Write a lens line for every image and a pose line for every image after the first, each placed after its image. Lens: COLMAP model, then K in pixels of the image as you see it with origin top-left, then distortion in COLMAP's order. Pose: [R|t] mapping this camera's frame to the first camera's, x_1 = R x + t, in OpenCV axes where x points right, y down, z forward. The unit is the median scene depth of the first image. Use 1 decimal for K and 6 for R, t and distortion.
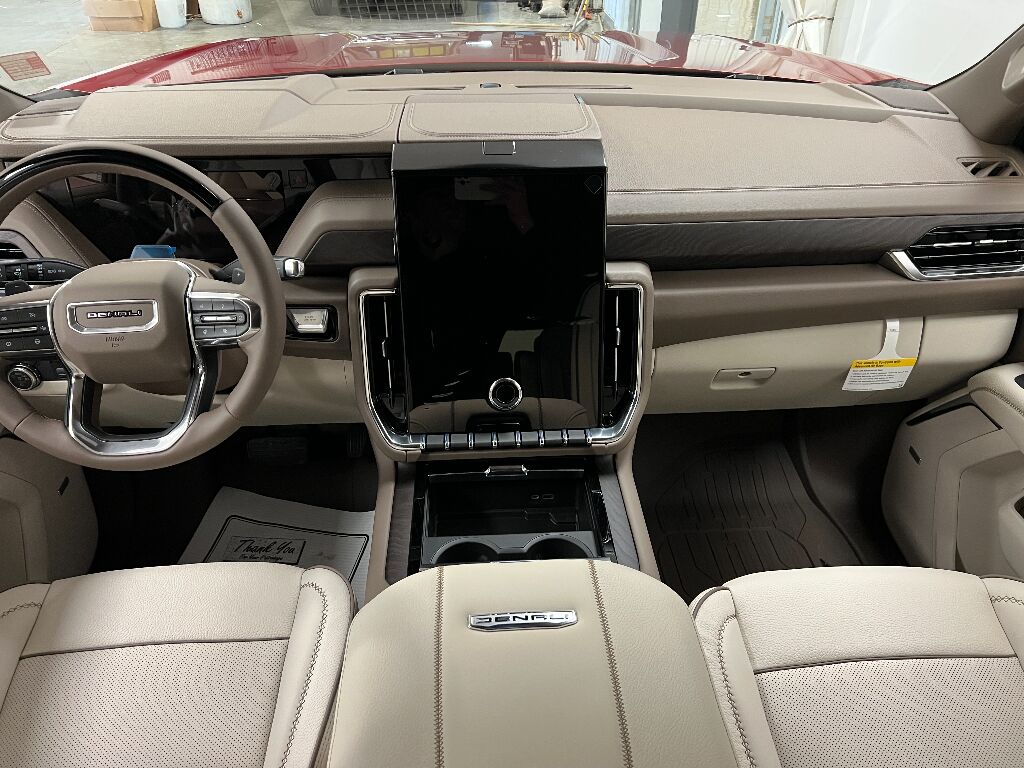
lens RADIAL K [[758.4, 0, 510.5], [0, 758.4, 387.7], [0, 0, 1]] dist [0.060422, -0.085690]
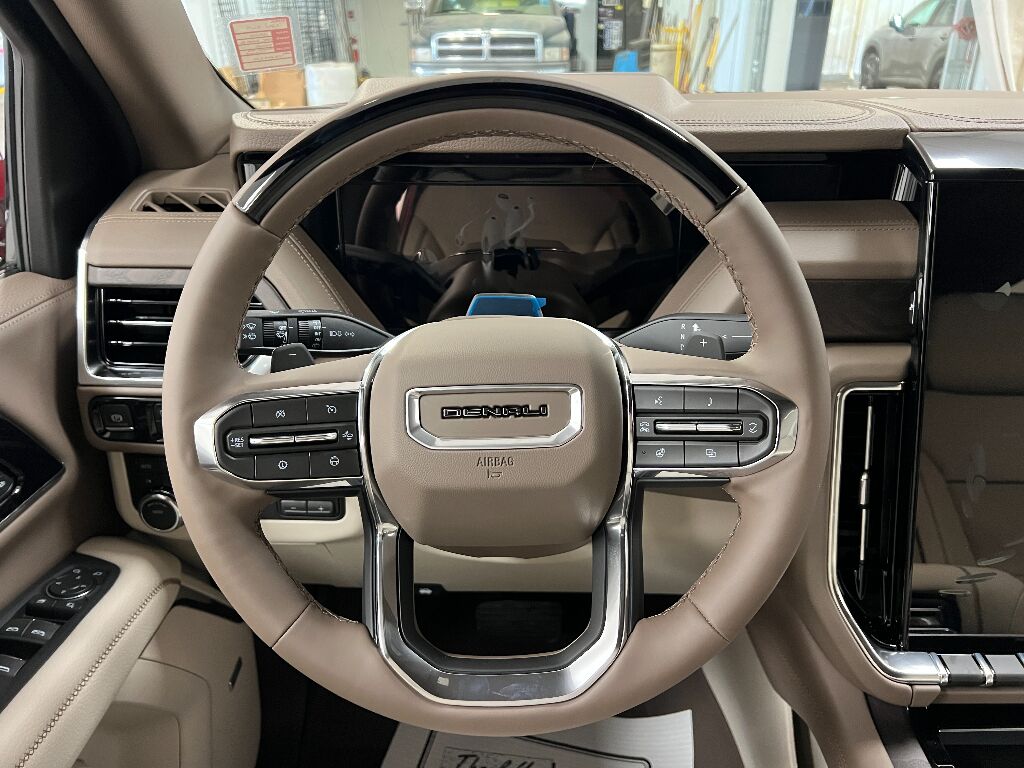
lens RADIAL K [[758.4, 0, 510.5], [0, 758.4, 387.7], [0, 0, 1]] dist [0.060422, -0.085690]
pose [[0.996768, 0.028444, -0.075134, -0.460782], [-0.039387, 0.988136, -0.148447, -0.037941], [0.070020, 0.150927, 0.986062, 0.501190]]
